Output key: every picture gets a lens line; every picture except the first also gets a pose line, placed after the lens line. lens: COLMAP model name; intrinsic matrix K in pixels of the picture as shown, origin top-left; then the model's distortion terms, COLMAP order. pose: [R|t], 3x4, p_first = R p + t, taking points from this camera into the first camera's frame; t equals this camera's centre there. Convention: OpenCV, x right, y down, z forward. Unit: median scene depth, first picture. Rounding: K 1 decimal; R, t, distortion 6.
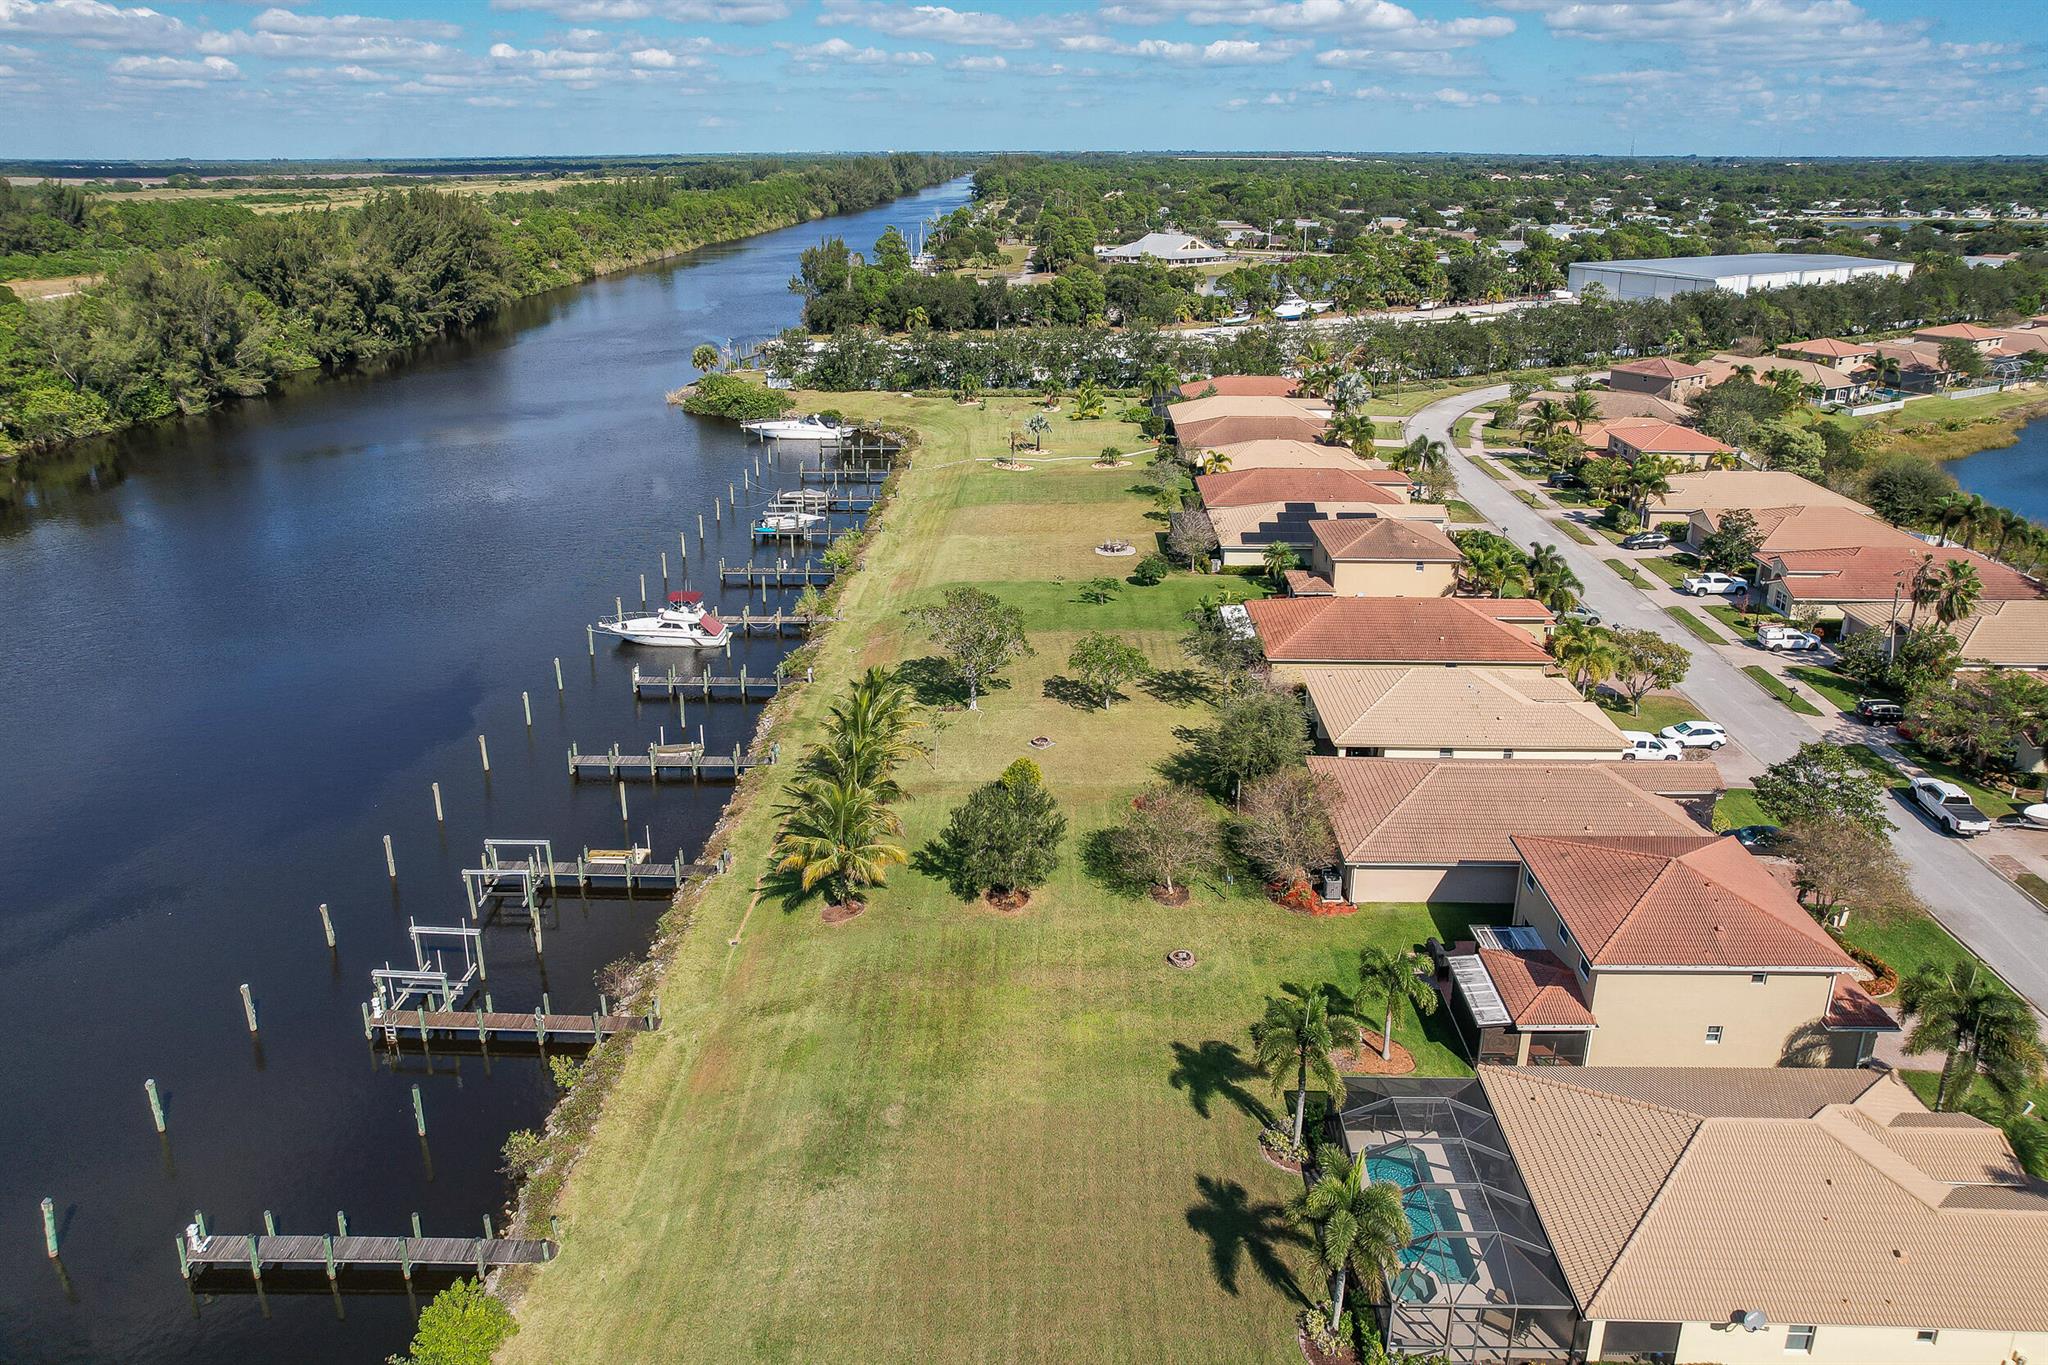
lens RADIAL K [[1345.2, 0, 1019.7], [0, 1345.2, 602.5], [0, 0, 1]] dist [-0.077691, 0.072593]
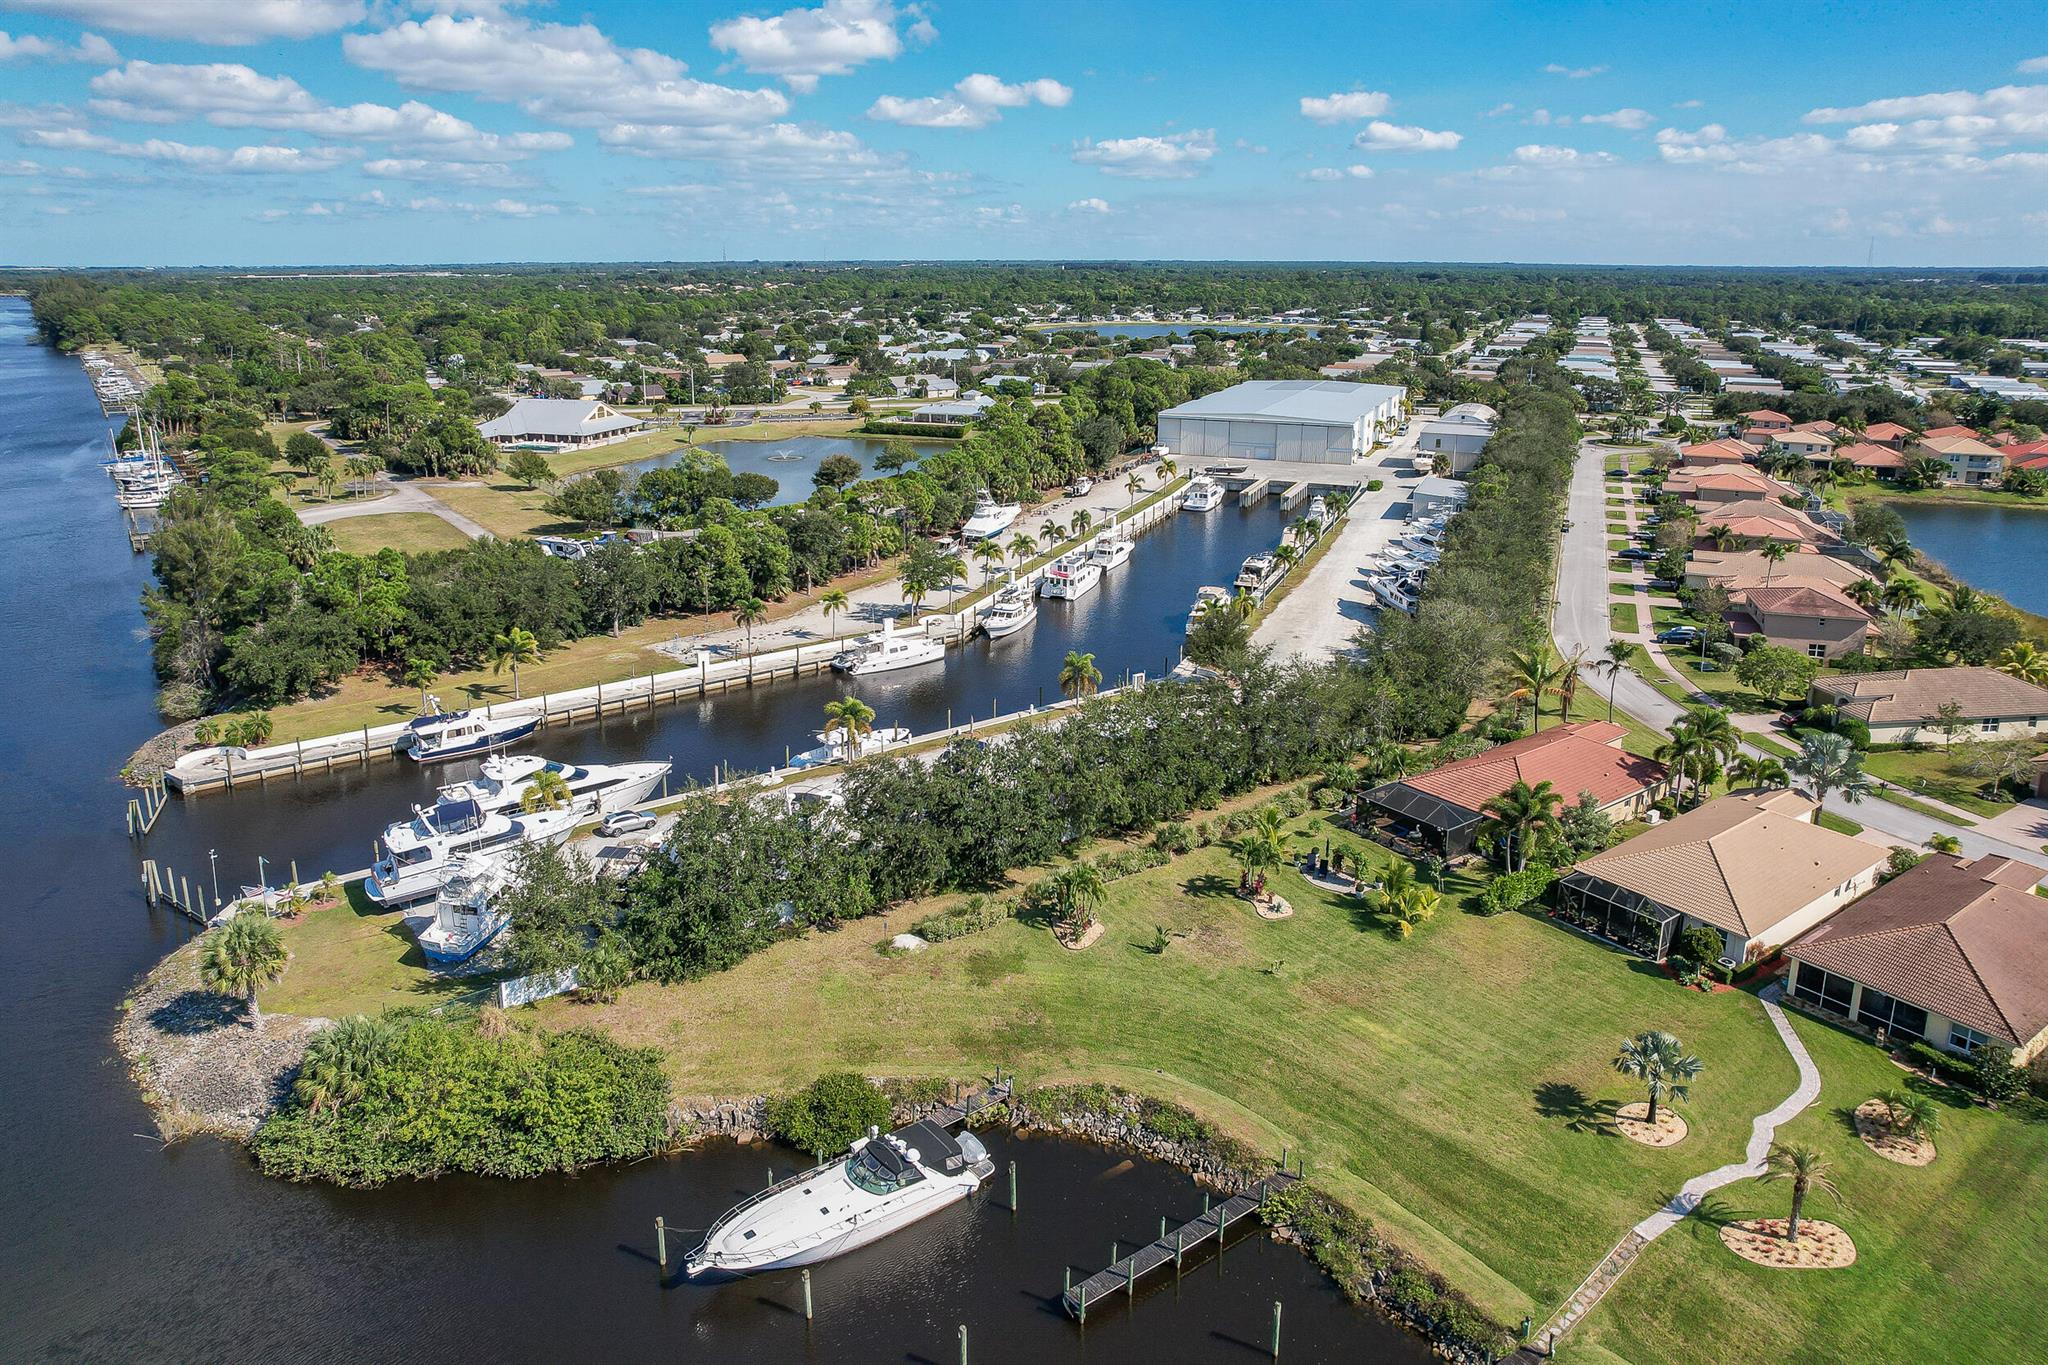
lens RADIAL K [[1343.6, 0, 1029.3], [0, 1343.6, 580.4], [0, 0, 1]] dist [-0.098134, 0.097319]
pose [[0.787992, -0.143349, 0.598765, -0.401682], [0.196813, 0.980138, -0.024359, -0.349166], [-0.583381, 0.137040, 0.800554, 0.911733]]
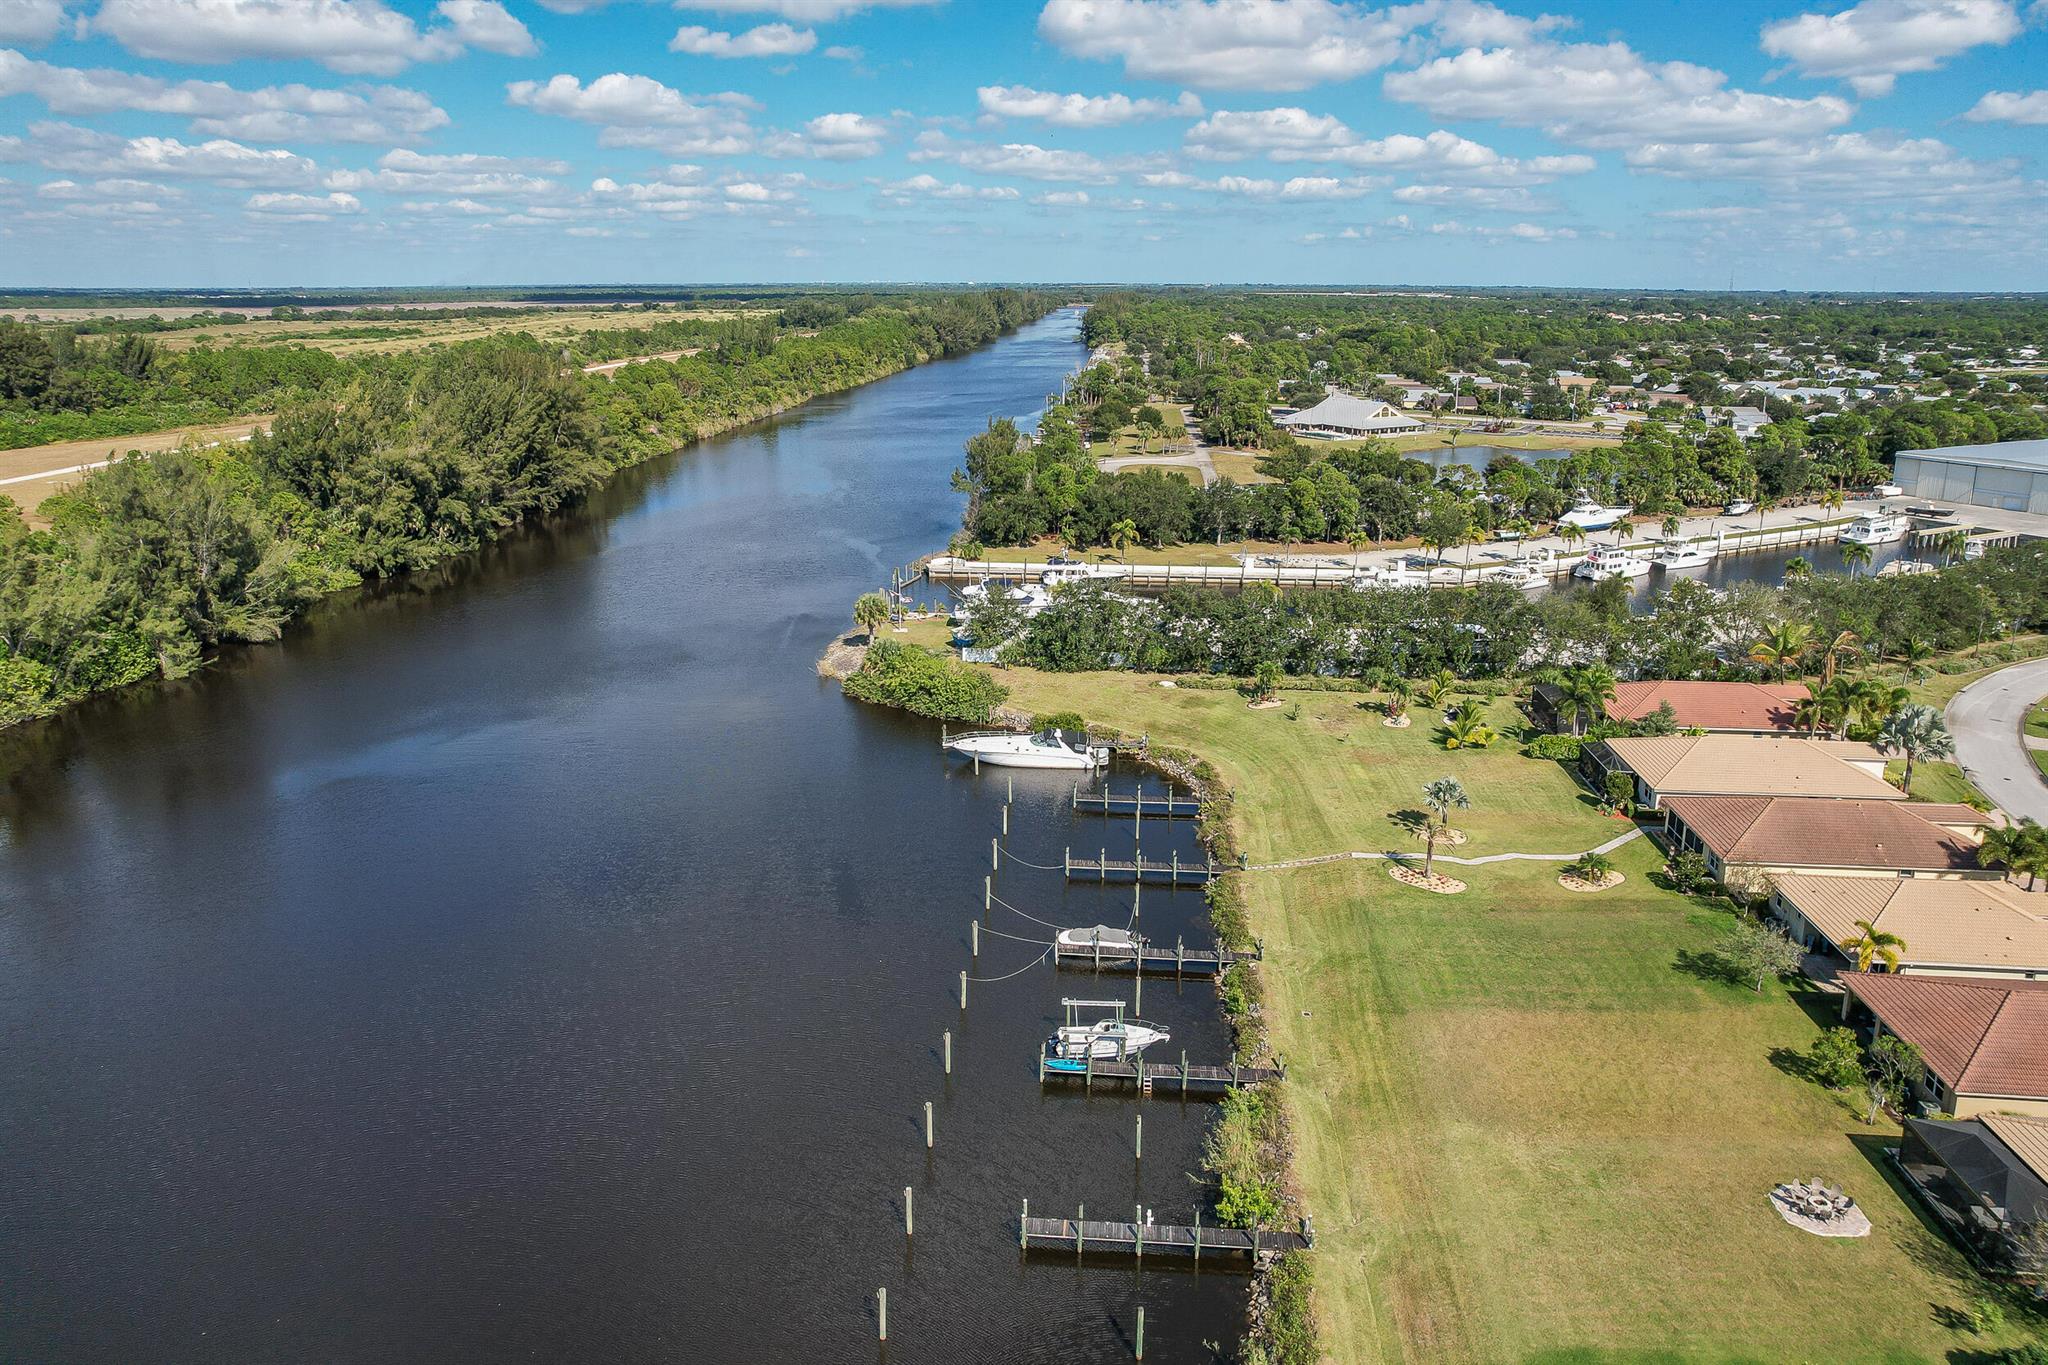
lens RADIAL K [[1351.9, 0, 1016.4], [0, 1351.9, 595.9], [0, 0, 1]] dist [-0.077823, 0.067855]
pose [[0.998398, 0.017290, -0.053879, -0.178778], [-0.022419, 0.995119, -0.096100, -0.186283], [0.051954, 0.097154, 0.993912, 0.423396]]
